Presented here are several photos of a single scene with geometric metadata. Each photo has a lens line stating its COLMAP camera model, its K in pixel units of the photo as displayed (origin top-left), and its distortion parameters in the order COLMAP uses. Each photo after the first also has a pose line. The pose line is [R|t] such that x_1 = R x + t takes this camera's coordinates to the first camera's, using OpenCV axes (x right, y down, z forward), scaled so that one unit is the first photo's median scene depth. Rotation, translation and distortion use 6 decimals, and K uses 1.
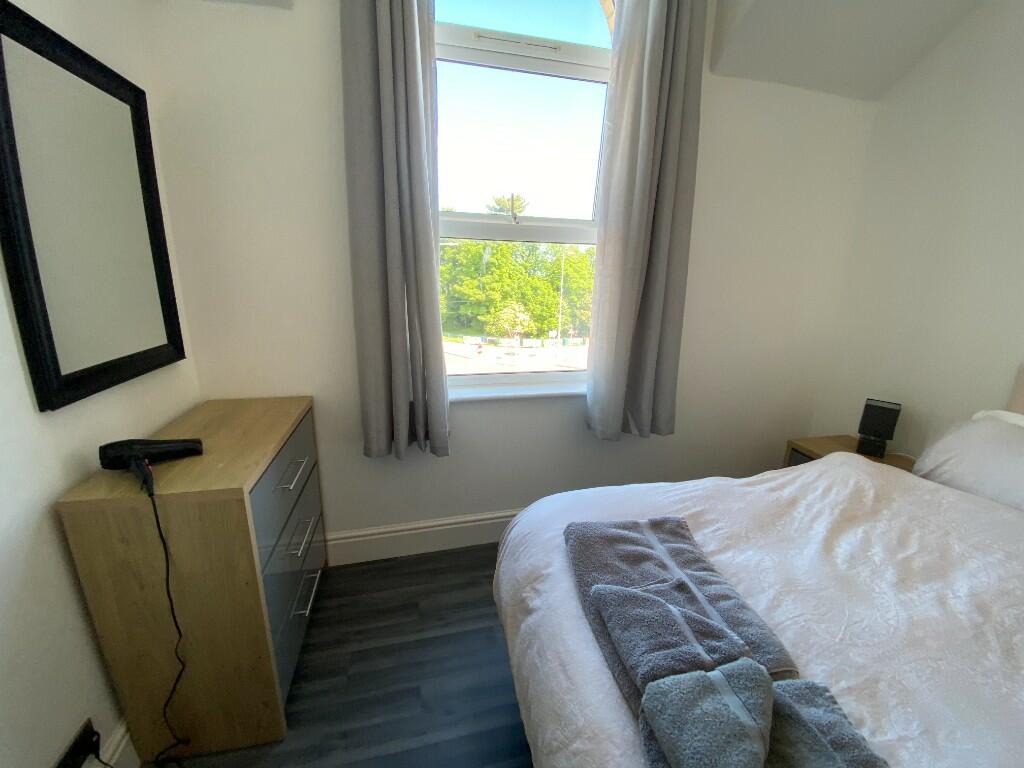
lens RADIAL K [[404.5, 0, 516.4], [0, 404.5, 395.6], [0, 0, 1]] dist [-0.001391, -0.000175]
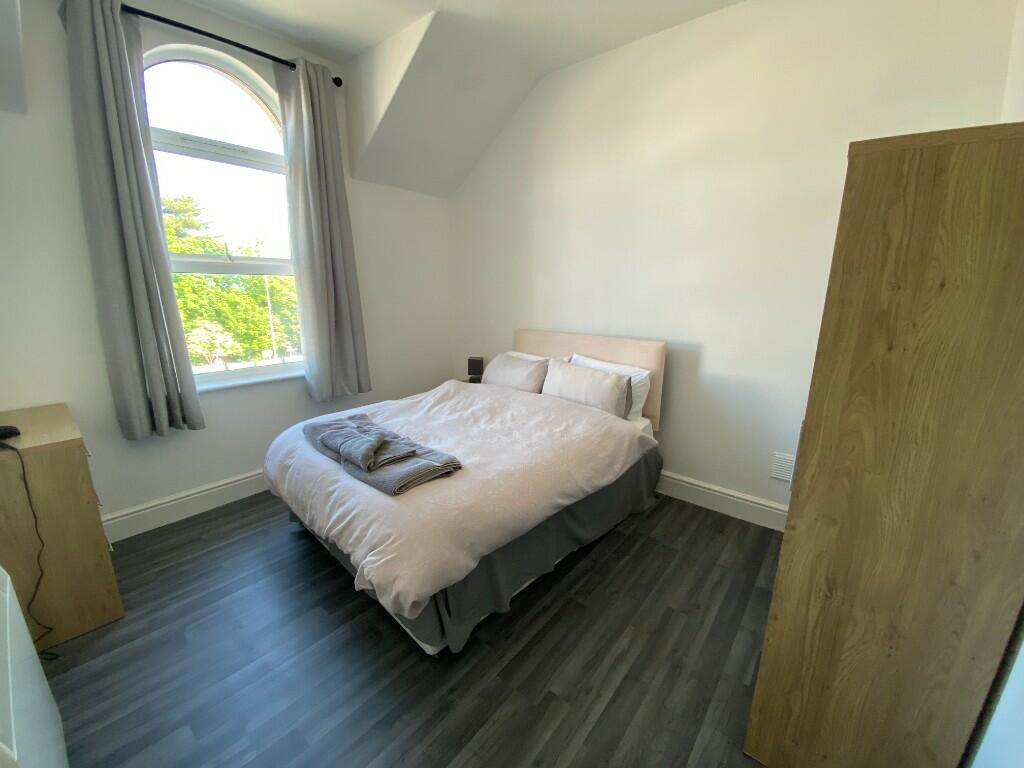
lens RADIAL K [[415.6, 0, 512.0], [0, 415.6, 384.0], [0, 0, 1]] dist [-0.002845, -0.000459]
pose [[0.807129, -0.152041, 0.570461, -0.099305], [0.183995, 0.982926, 0.001643, 0.172531], [-0.560971, 0.103636, 0.821323, -0.695534]]
